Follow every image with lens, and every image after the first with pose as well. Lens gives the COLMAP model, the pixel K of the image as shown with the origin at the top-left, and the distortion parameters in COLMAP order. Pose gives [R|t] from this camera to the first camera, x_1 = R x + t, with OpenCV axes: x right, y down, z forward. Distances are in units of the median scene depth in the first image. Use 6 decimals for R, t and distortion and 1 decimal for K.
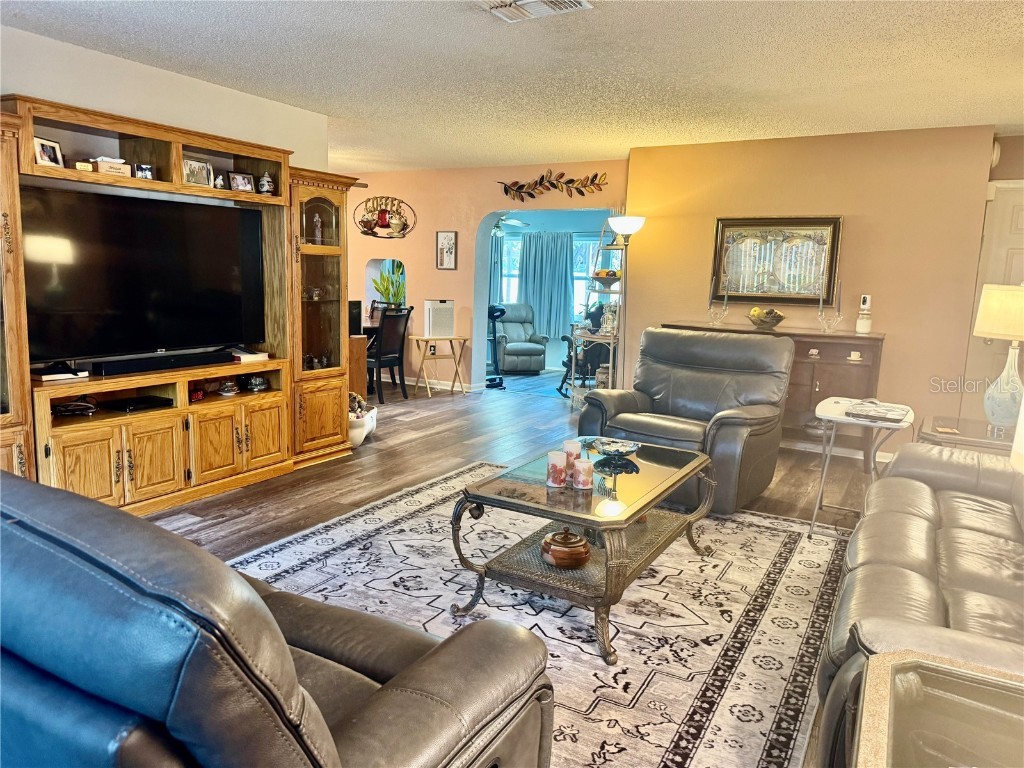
lens RADIAL K [[719.6, 0, 511.5], [0, 719.6, 380.9], [0, 0, 1]] dist [0.062753, -0.067906]
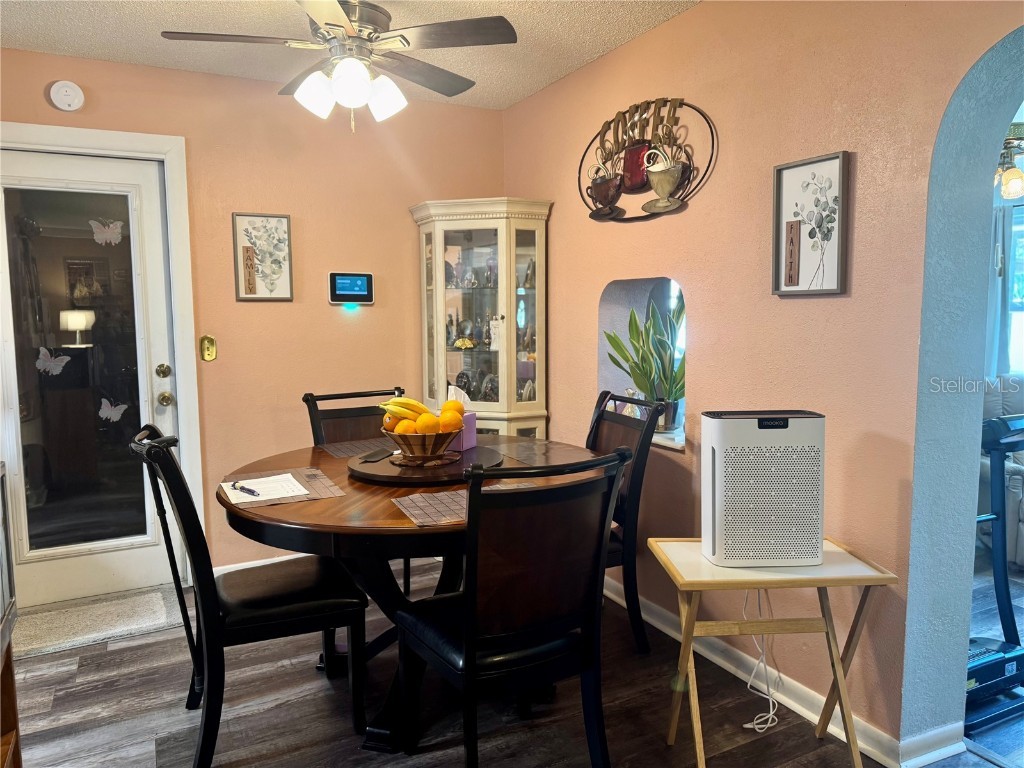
lens RADIAL K [[719.6, 0, 511.2], [0, 719.6, 383.6], [0, 0, 1]] dist [0.062753, -0.067906]
pose [[0.841417, 0.009038, -0.540311, -0.023393], [-0.034092, 0.998756, -0.036384, -0.072246], [0.539310, 0.049034, 0.840678, 0.479057]]
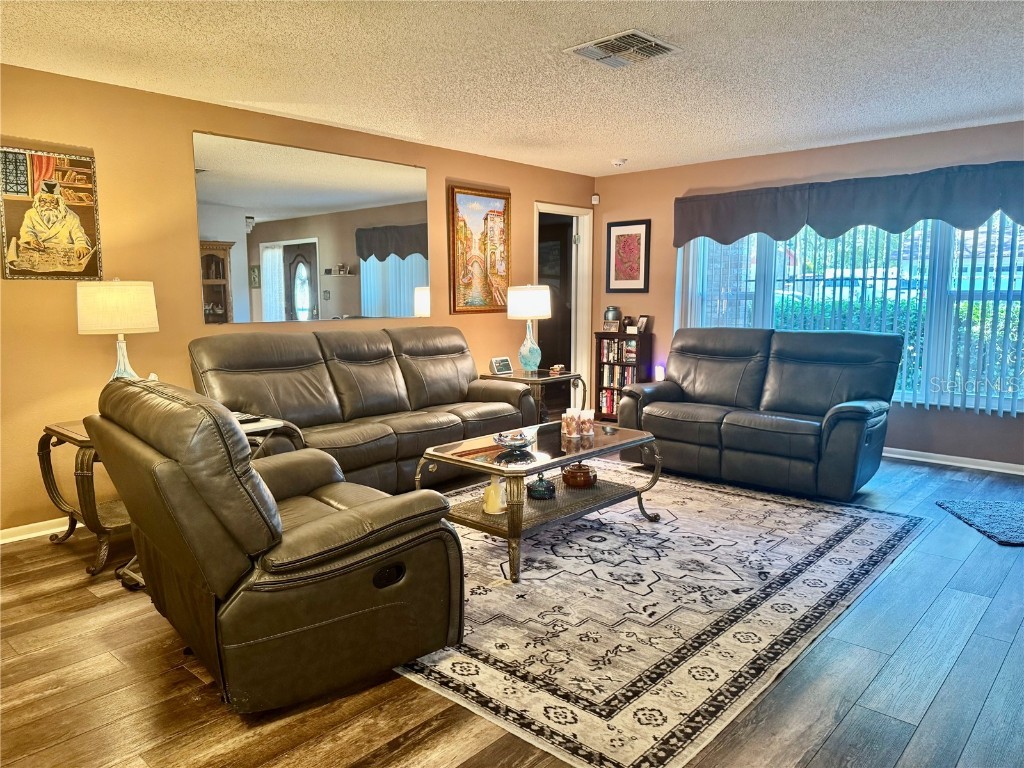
lens RADIAL K [[719.6, 0, 493.9], [0, 719.6, 367.0], [0, 0, 1]] dist [0.062753, -0.067906]
pose [[-0.972183, -0.055290, 0.227602, -0.076391], [0.004390, 0.967266, 0.253726, -0.355174], [-0.234180, 0.247667, -0.940117, 2.451547]]
